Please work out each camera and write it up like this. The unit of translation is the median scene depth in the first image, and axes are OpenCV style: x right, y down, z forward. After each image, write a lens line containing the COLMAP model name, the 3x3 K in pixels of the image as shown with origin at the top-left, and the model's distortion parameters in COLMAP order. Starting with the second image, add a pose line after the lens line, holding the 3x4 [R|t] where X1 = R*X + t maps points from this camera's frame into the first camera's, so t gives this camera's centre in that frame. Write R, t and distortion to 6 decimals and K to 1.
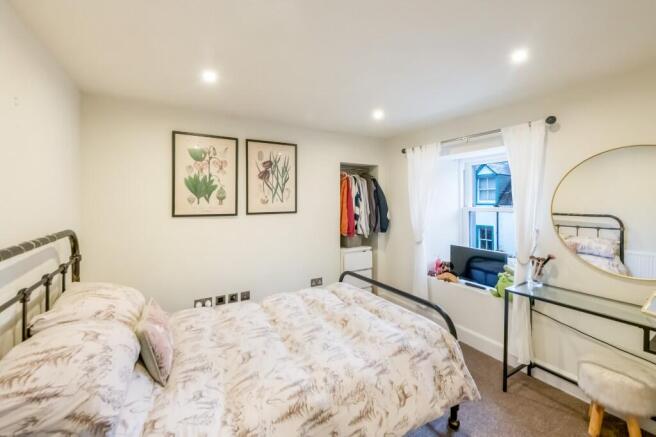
lens RADIAL K [[268.3, 0, 328.3], [0, 268.3, 197.7], [0, 0, 1]] dist [-0.001773, -0.000140]
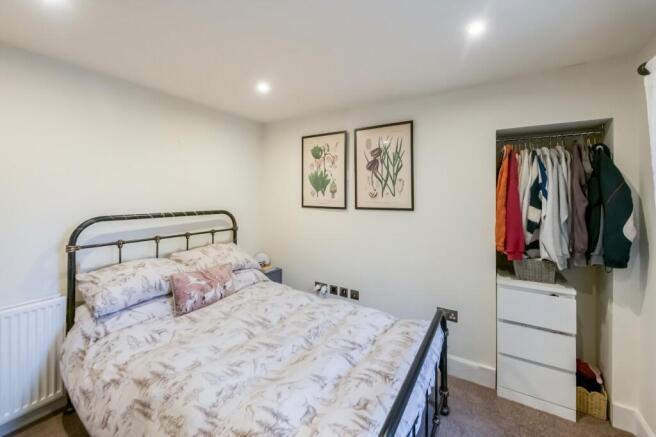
lens RADIAL K [[268.3, 0, 328.7], [0, 268.3, 191.2], [0, 0, 1]] dist [-0.001773, -0.000140]
pose [[0.452508, -0.007109, -0.891732, 0.496770], [0.002457, 0.999974, -0.006725, 0.006763], [0.891757, 0.000852, 0.452514, 0.489358]]
